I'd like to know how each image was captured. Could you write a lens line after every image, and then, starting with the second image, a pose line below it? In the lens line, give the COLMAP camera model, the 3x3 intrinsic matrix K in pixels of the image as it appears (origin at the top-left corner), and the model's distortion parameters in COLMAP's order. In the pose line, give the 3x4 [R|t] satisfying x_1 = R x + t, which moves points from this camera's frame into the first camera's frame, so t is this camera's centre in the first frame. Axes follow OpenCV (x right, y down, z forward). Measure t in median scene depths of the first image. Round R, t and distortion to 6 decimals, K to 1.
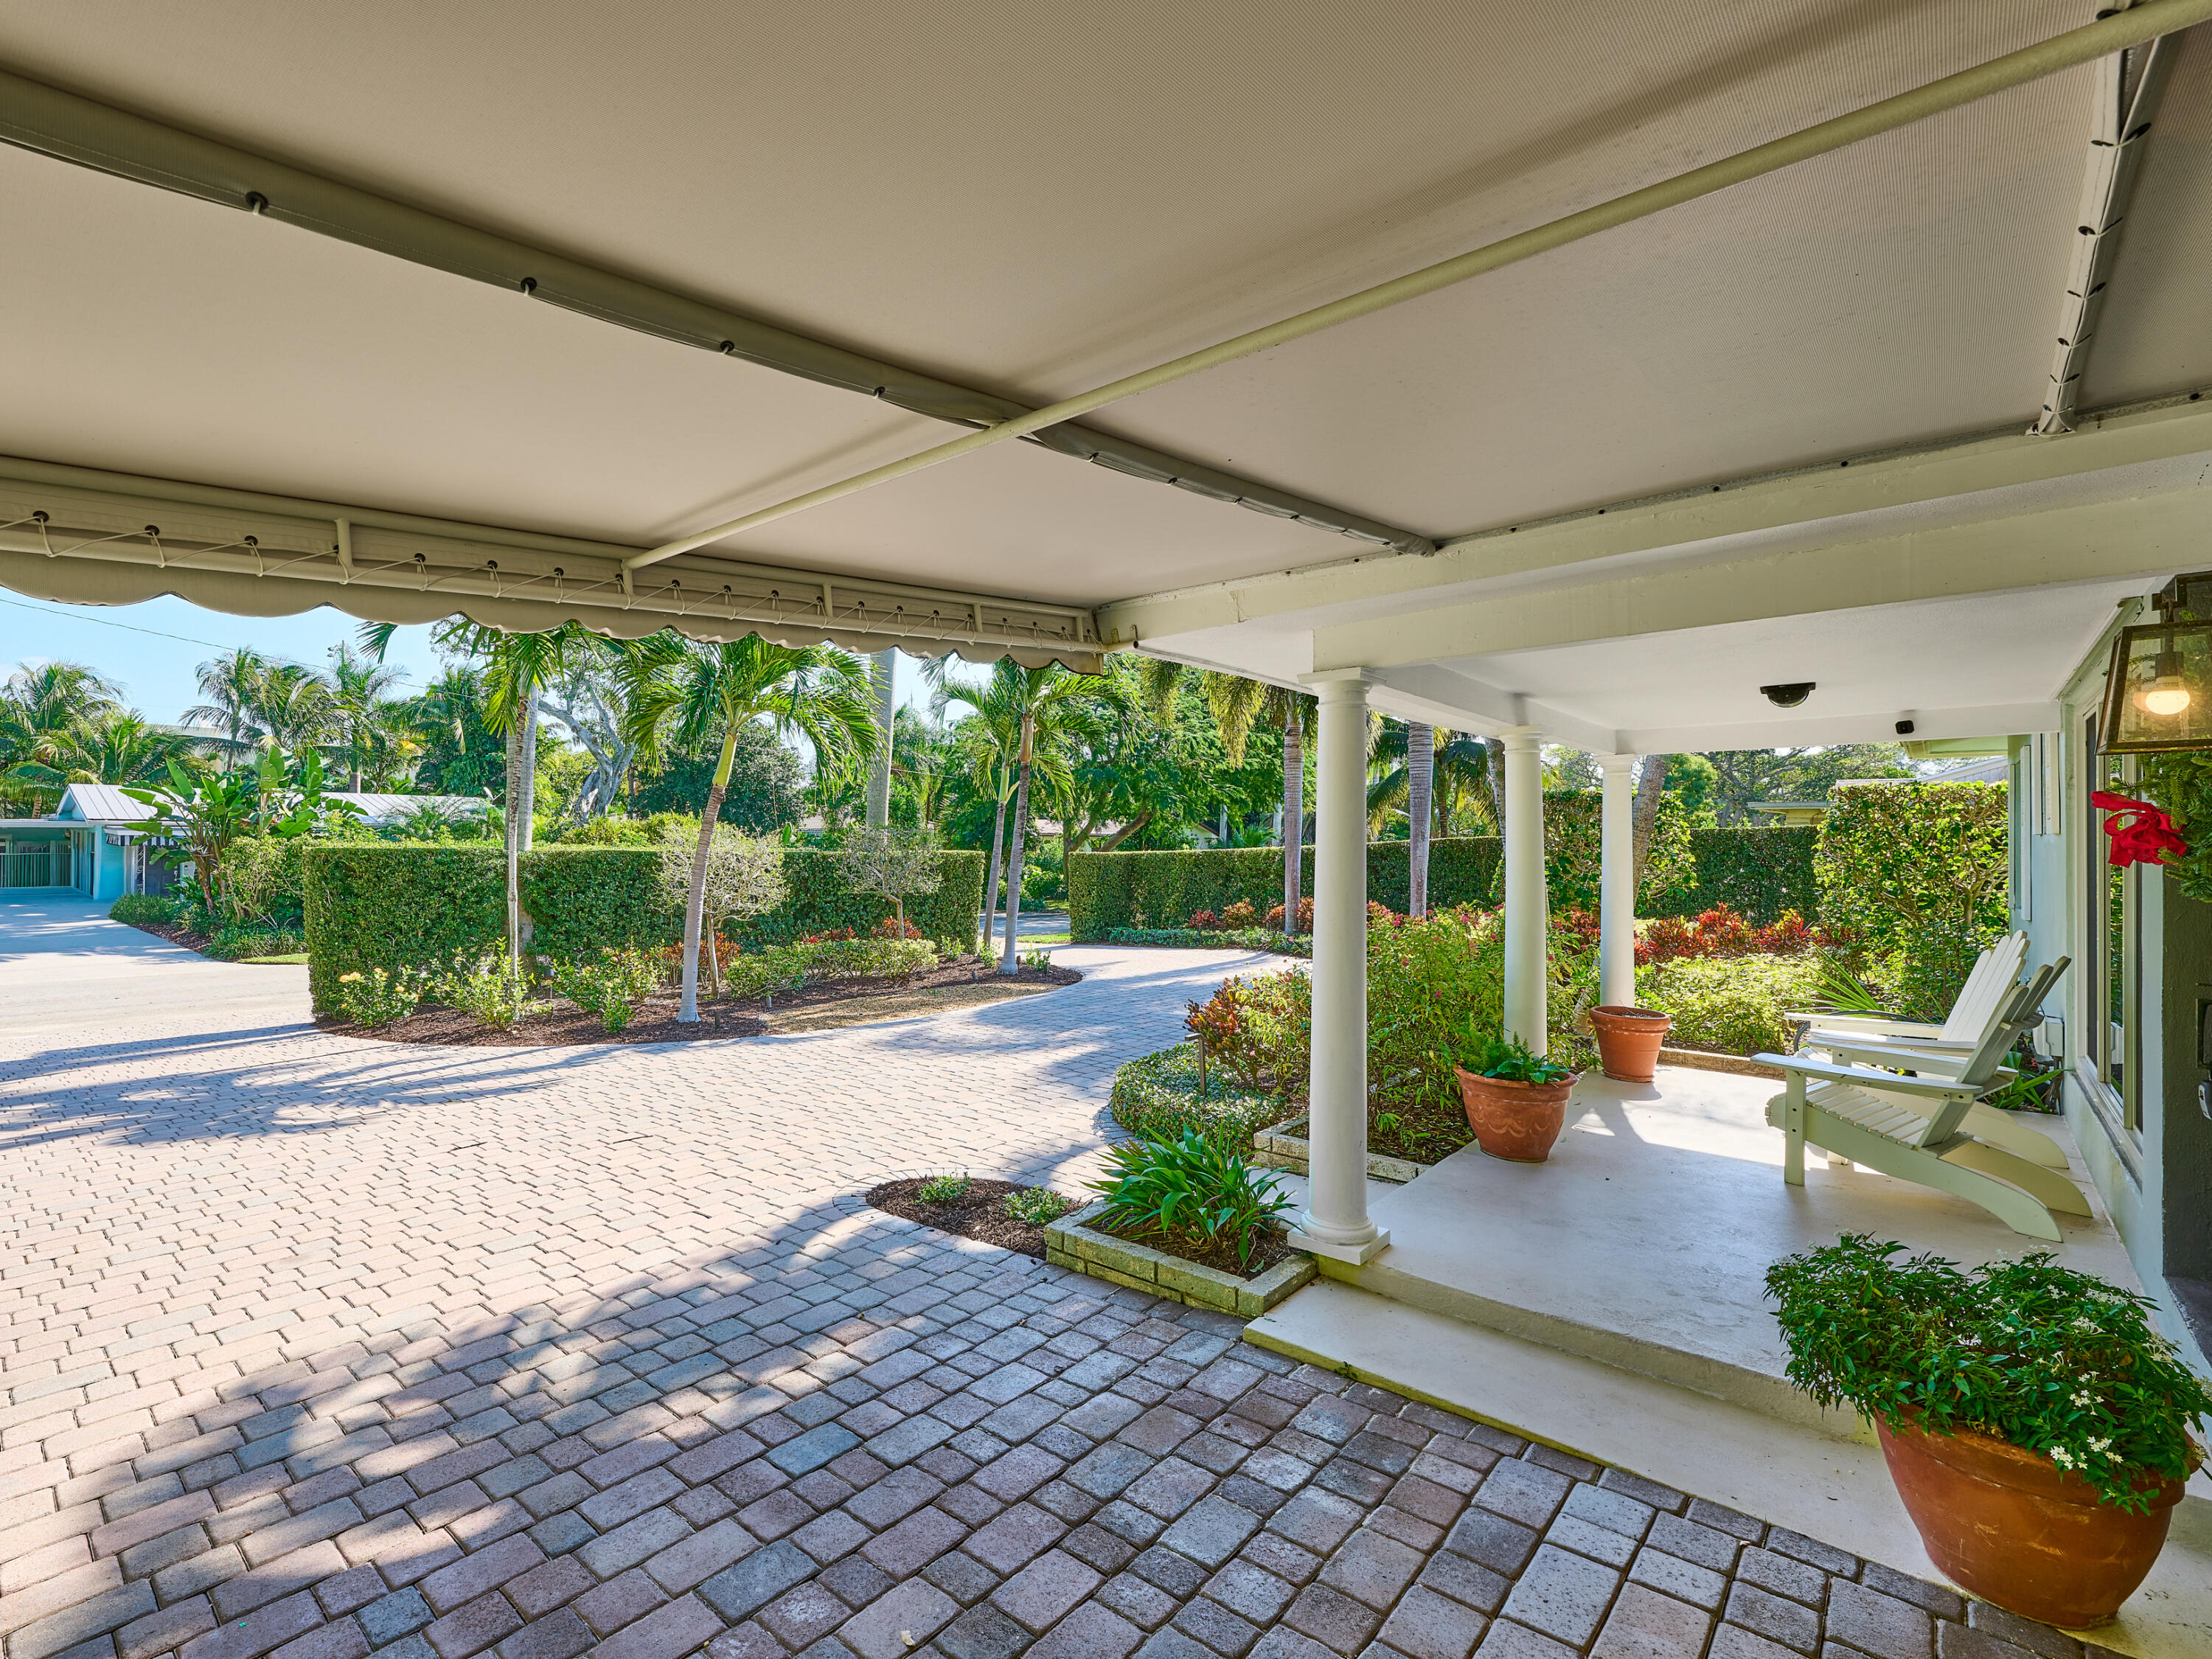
lens RADIAL K [[996.5, 0, 1087.8], [0, 996.5, 841.7], [0, 0, 1]] dist [0.002900, -0.000943]
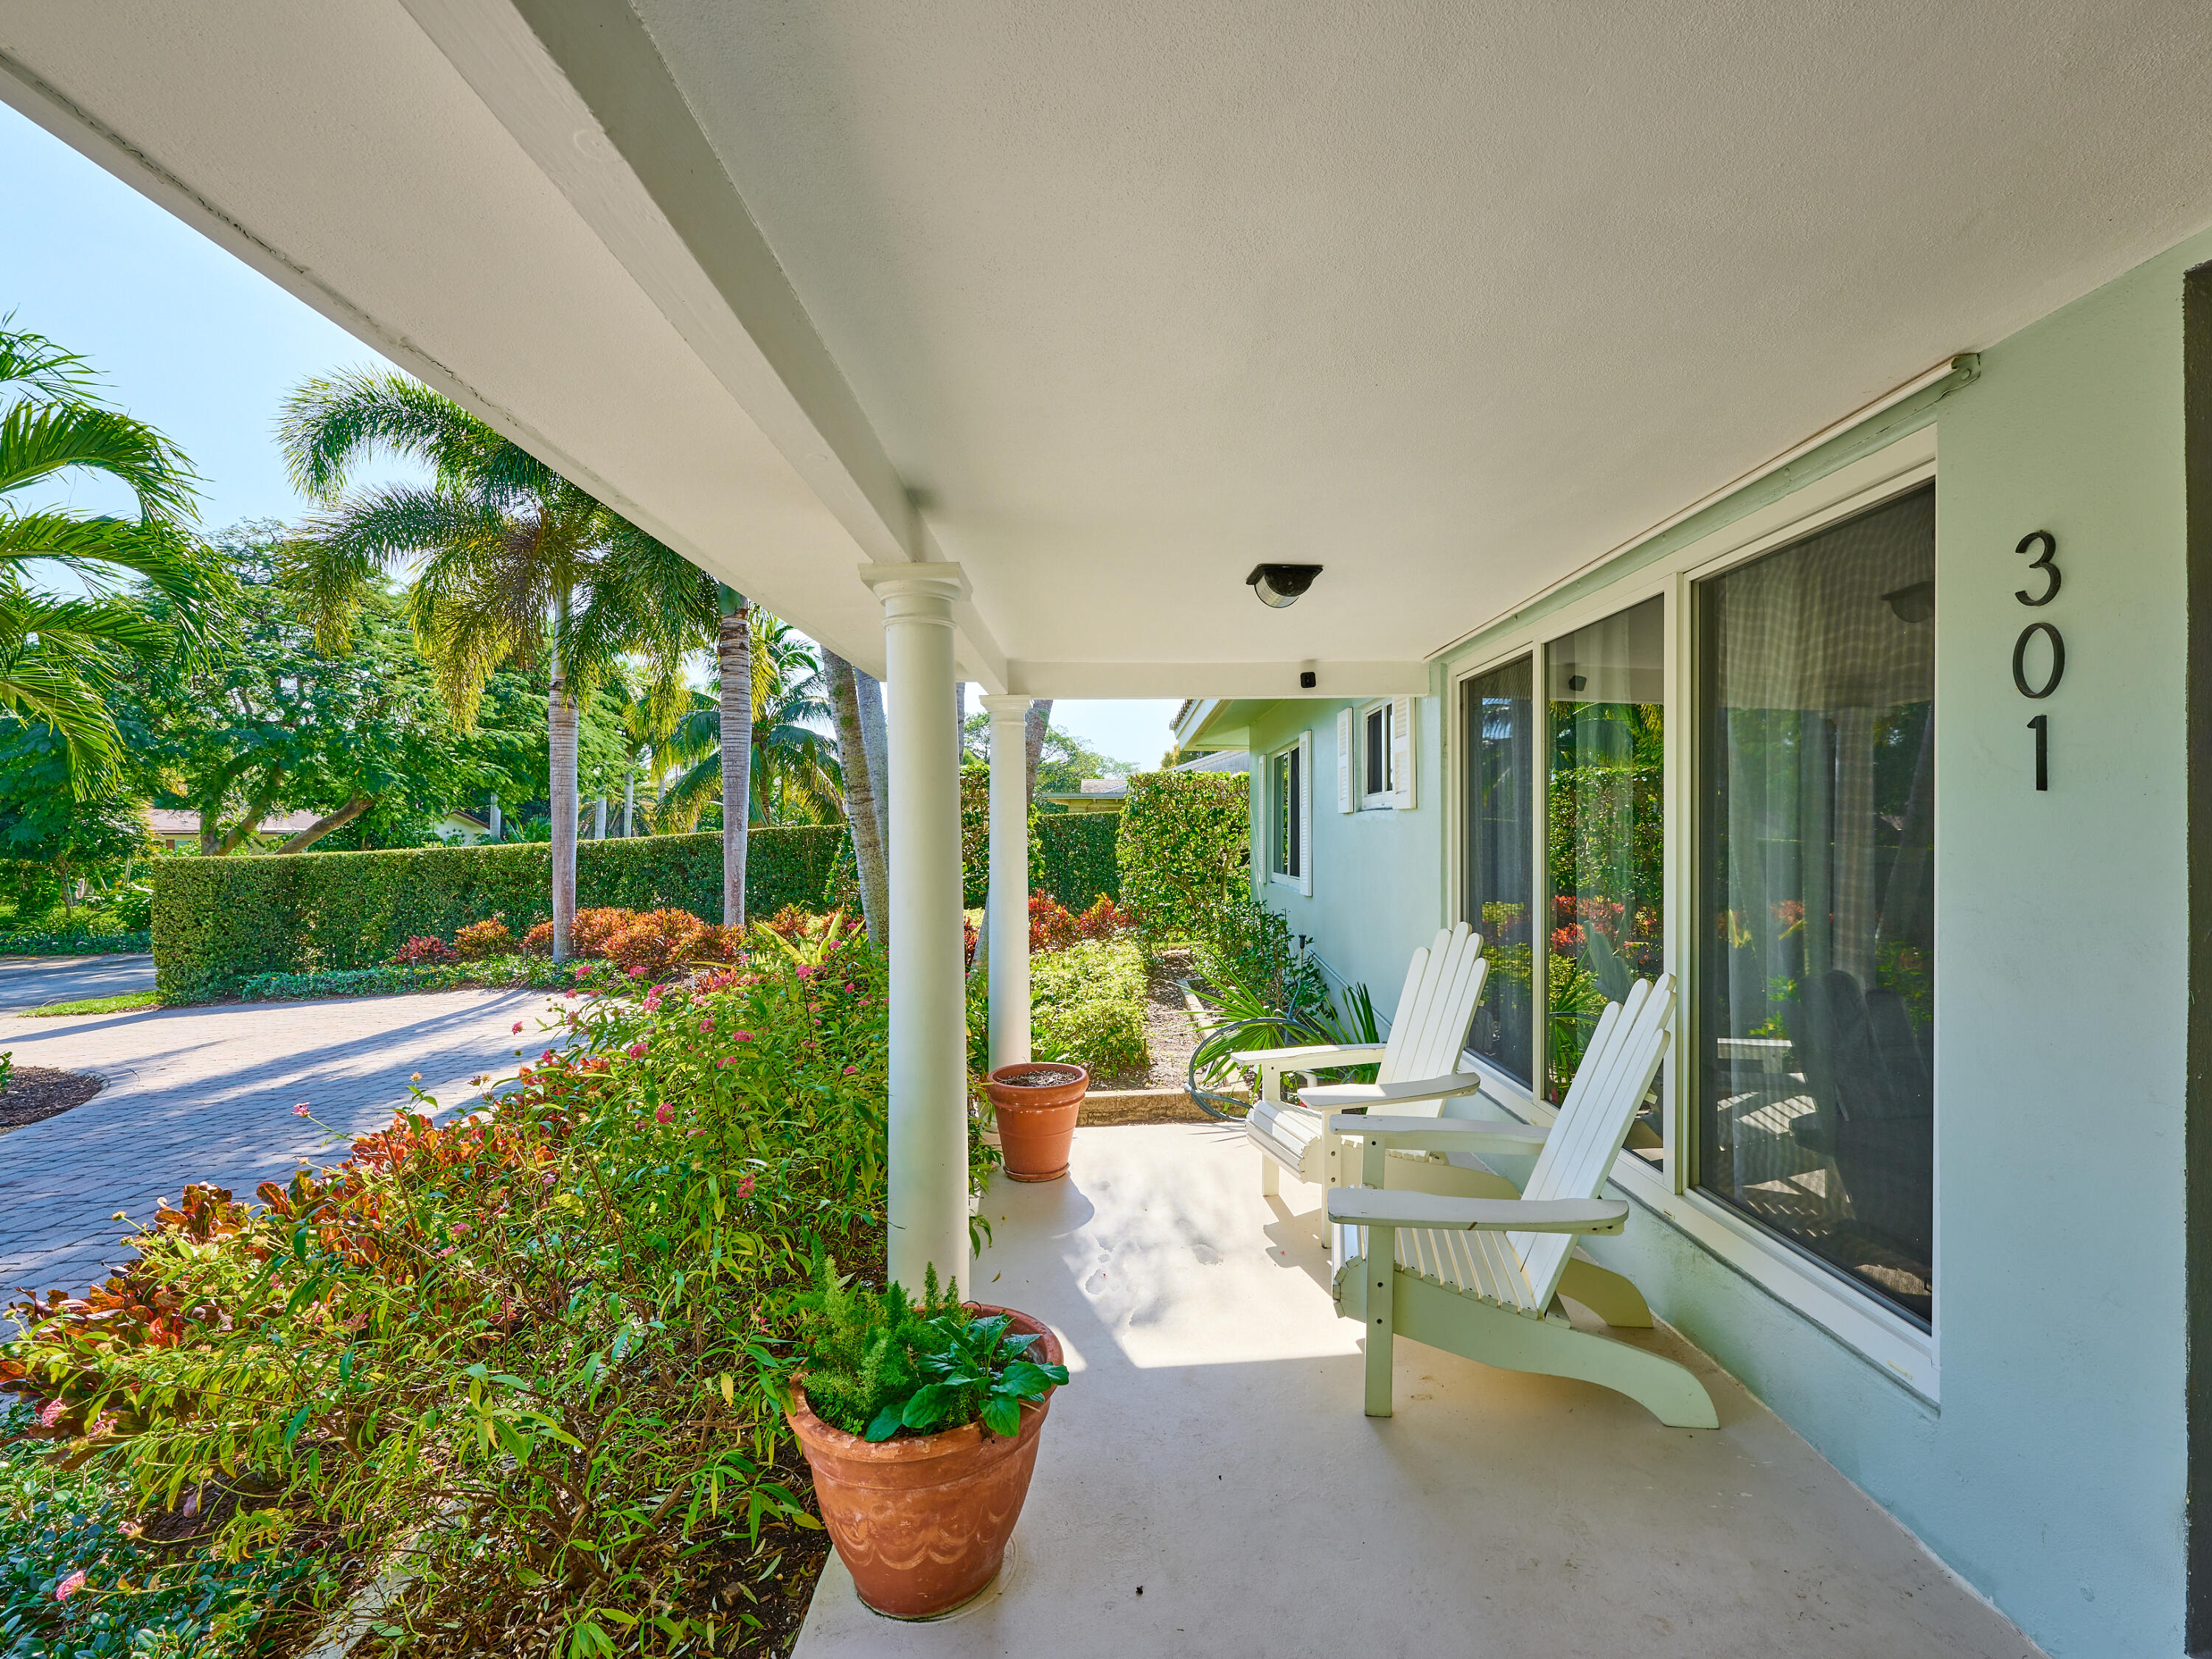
lens RADIAL K [[996.5, 0, 1087.8], [0, 996.5, 841.7], [0, 0, 1]] dist [0.002900, -0.000943]
pose [[0.793246, -0.020208, 0.608566, 0.064594], [0.016348, 0.999796, 0.011891, 0.002672], [-0.608682, 0.000516, 0.793414, 0.175426]]
